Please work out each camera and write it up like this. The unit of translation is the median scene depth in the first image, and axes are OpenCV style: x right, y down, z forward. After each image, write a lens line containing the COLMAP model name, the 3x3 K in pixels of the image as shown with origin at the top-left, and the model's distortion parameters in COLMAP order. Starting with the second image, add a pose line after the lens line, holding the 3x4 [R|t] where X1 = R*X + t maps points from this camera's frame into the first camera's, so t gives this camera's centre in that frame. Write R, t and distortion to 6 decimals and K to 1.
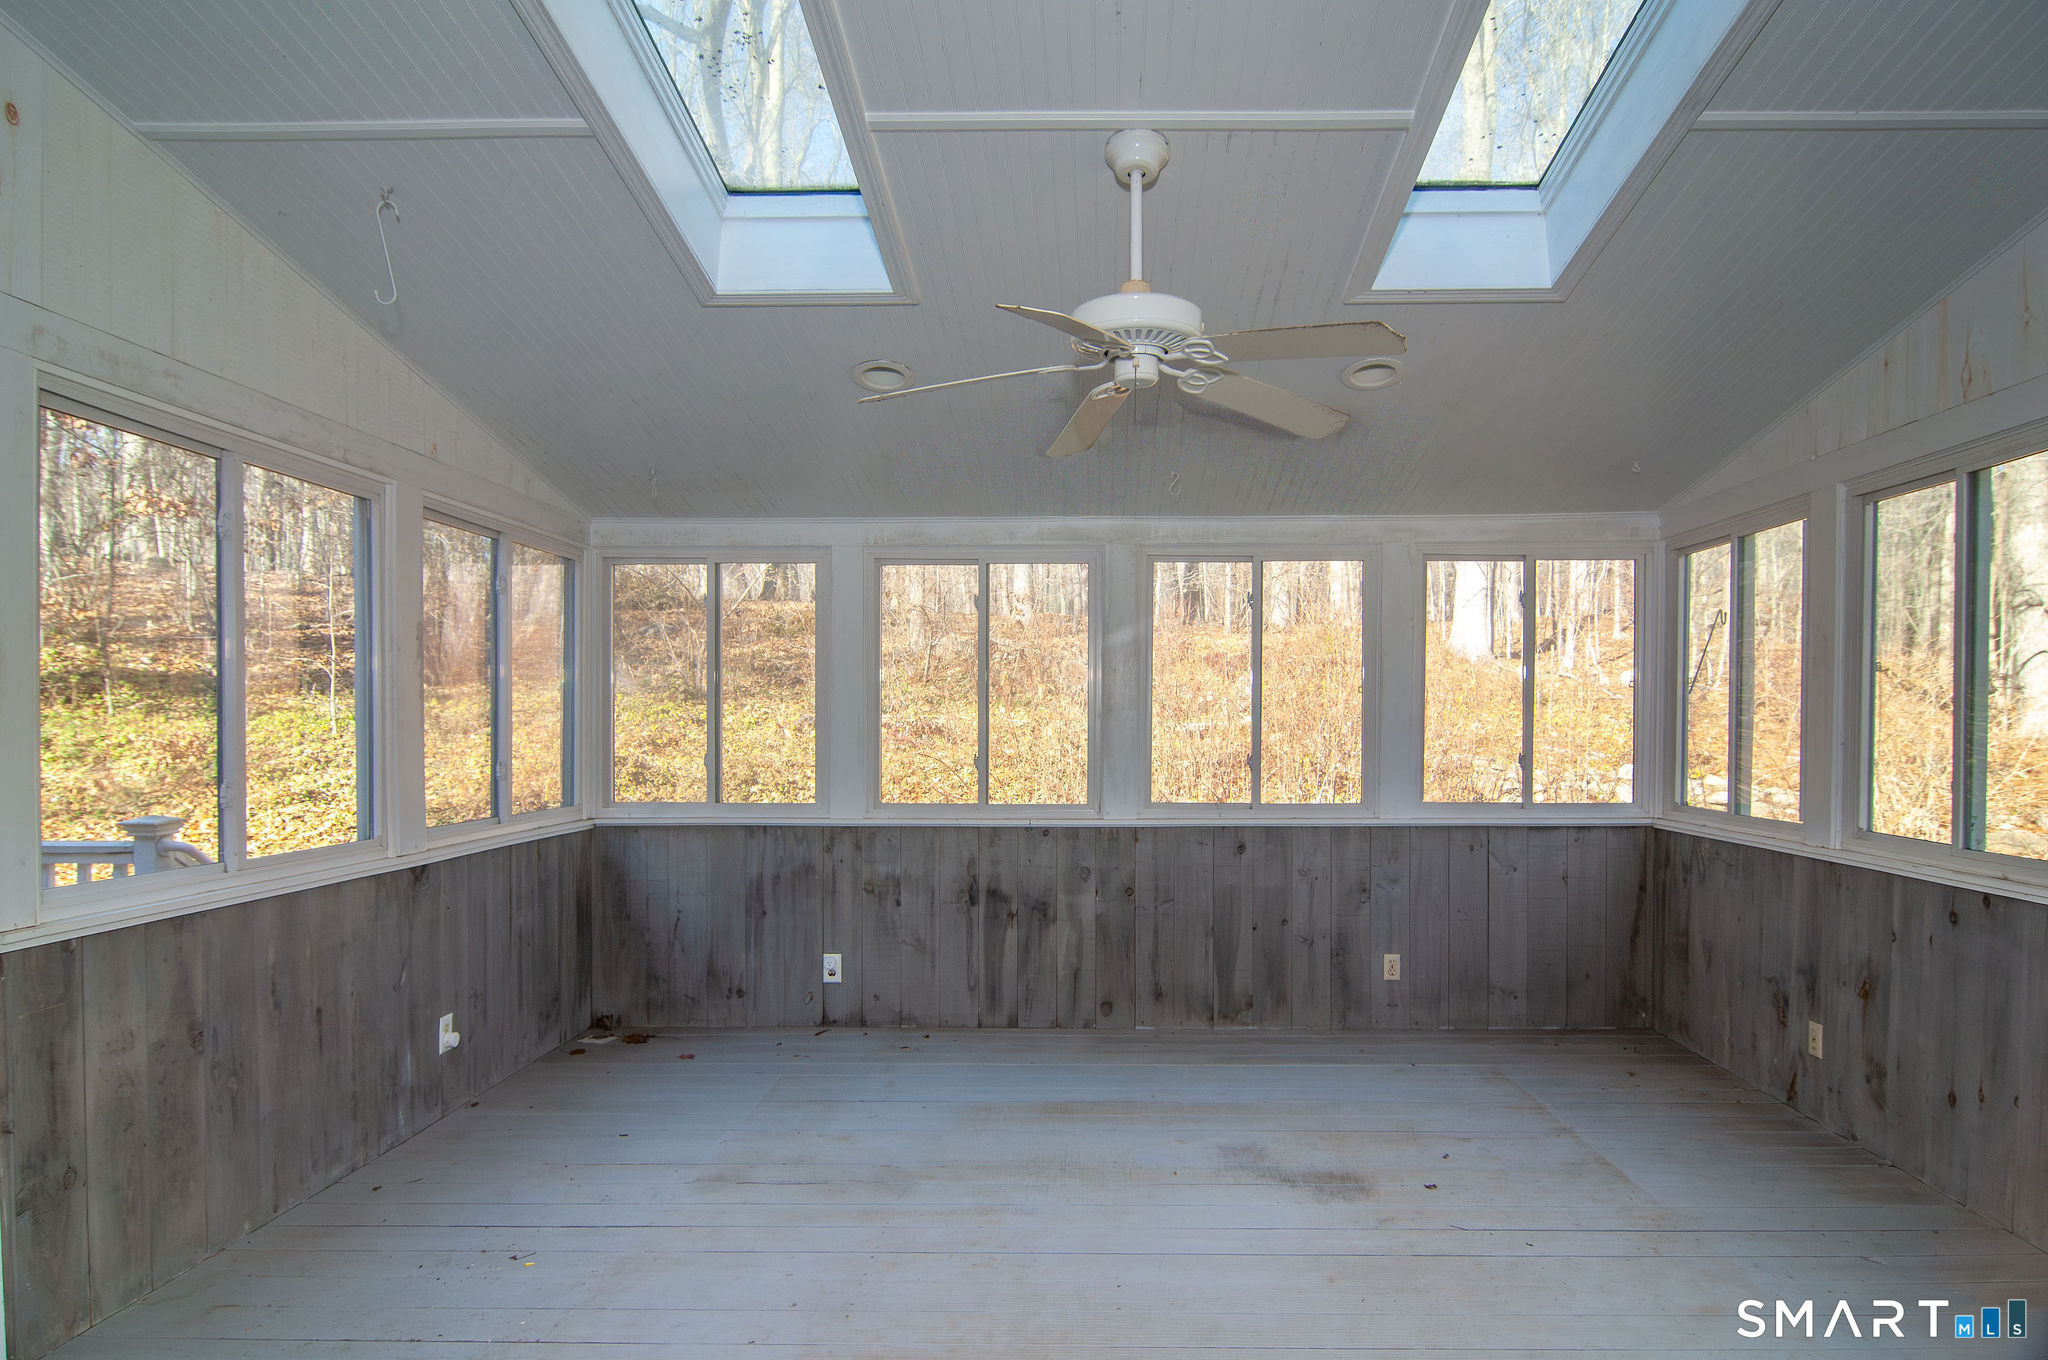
lens RADIAL K [[1125.0, 0, 1053.1], [0, 1125.0, 739.9], [0, 0, 1]] dist [-0.008284, -0.007932]
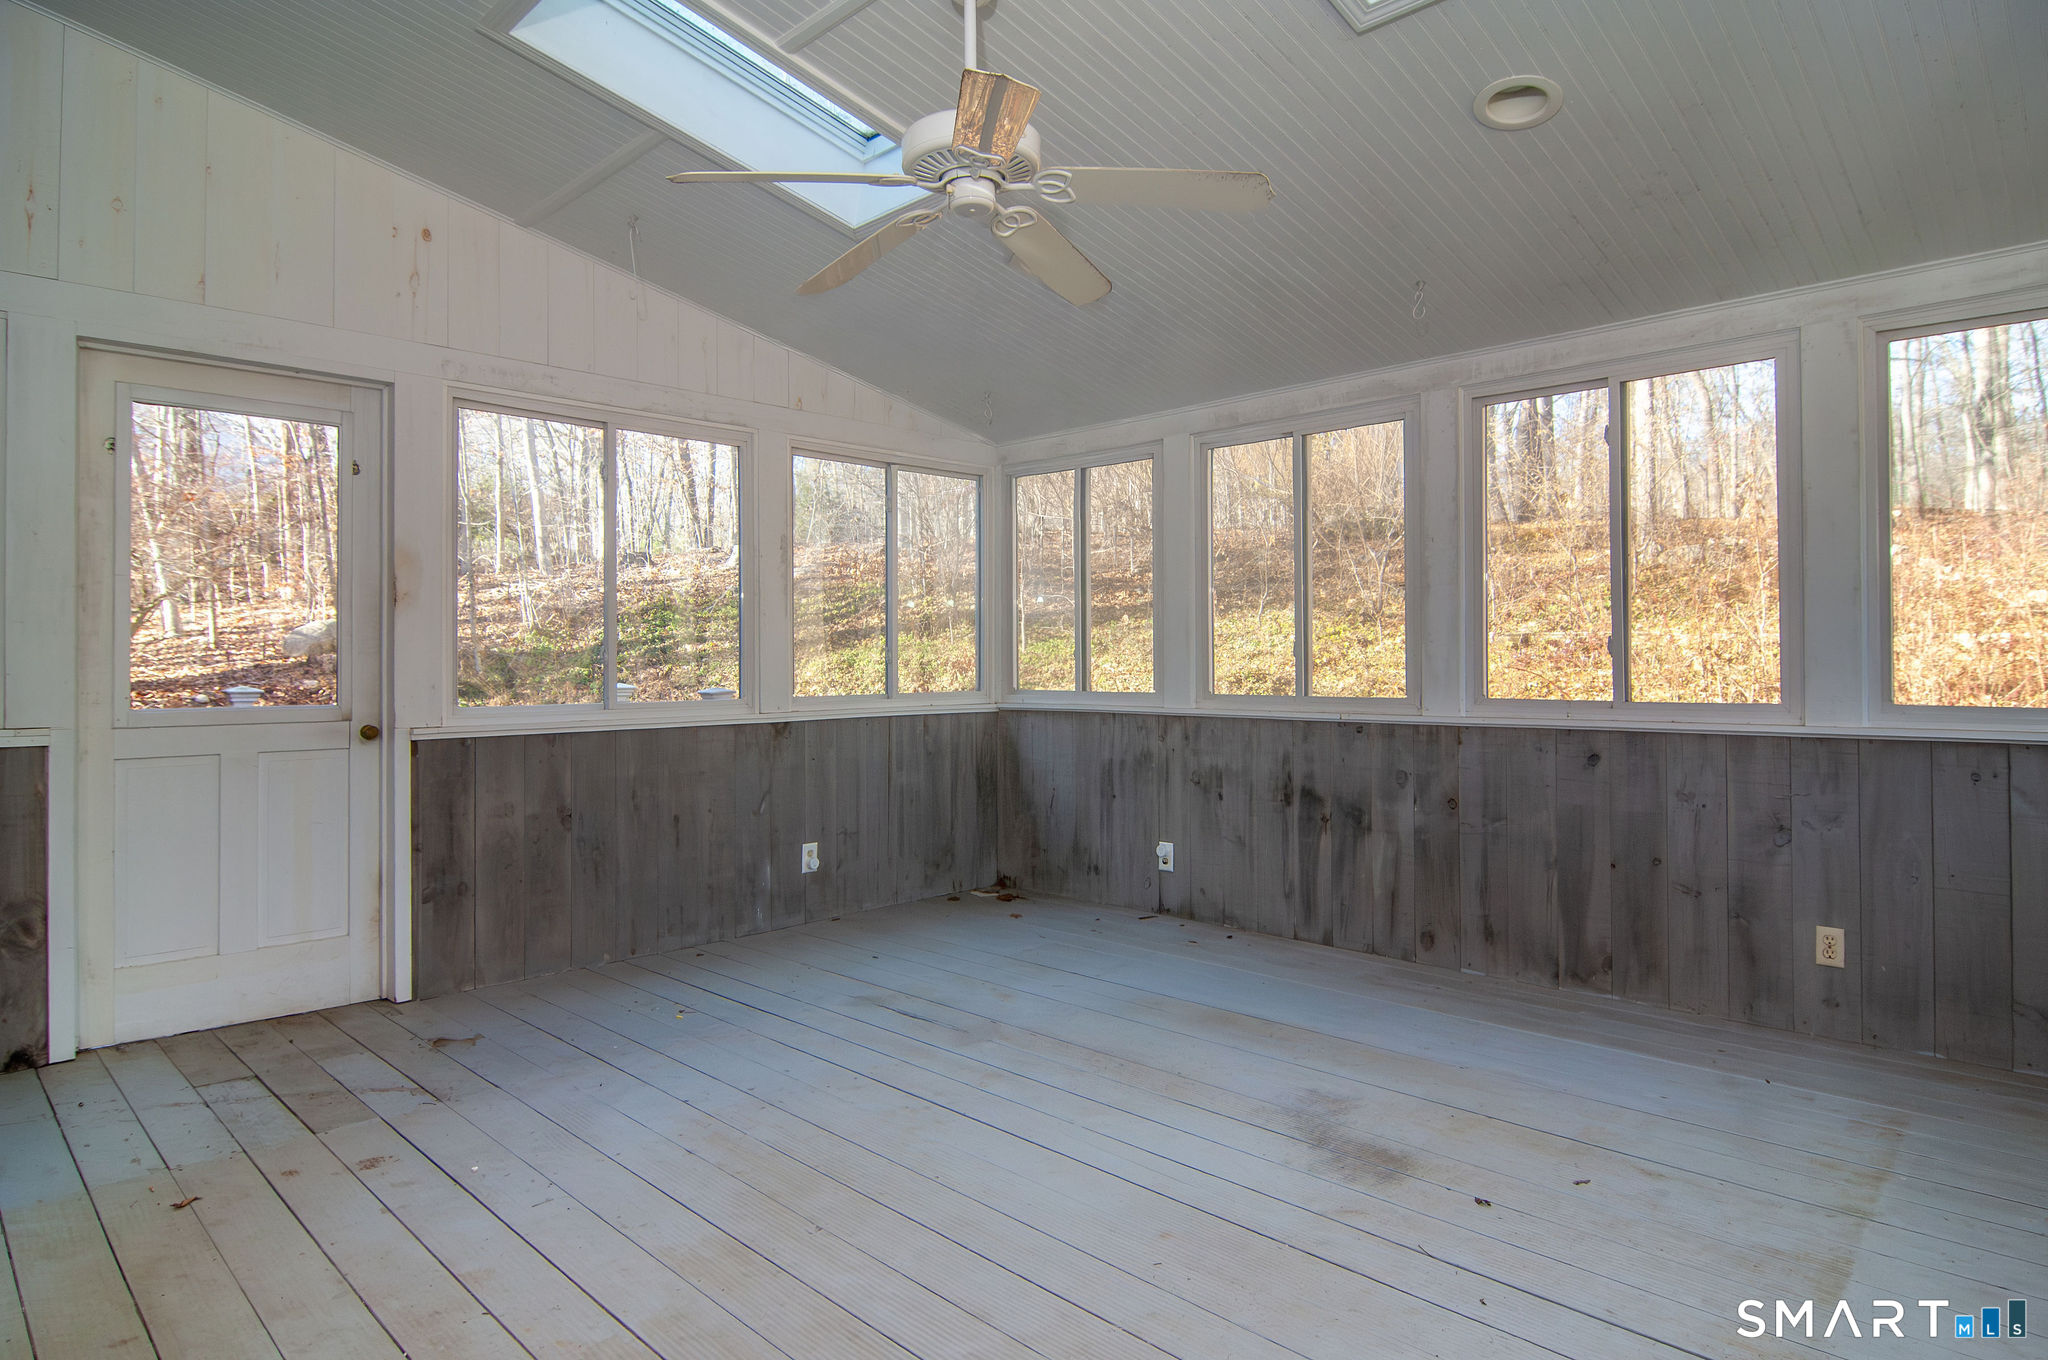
lens RADIAL K [[1125.0, 0, 1035.3], [0, 1125.0, 645.3], [0, 0, 1]] dist [-0.008284, -0.007932]
pose [[0.741462, -0.011225, -0.670900, 0.398882], [-0.005825, 0.999715, -0.023163, 0.038940], [0.670969, 0.021083, 0.741186, 0.174935]]
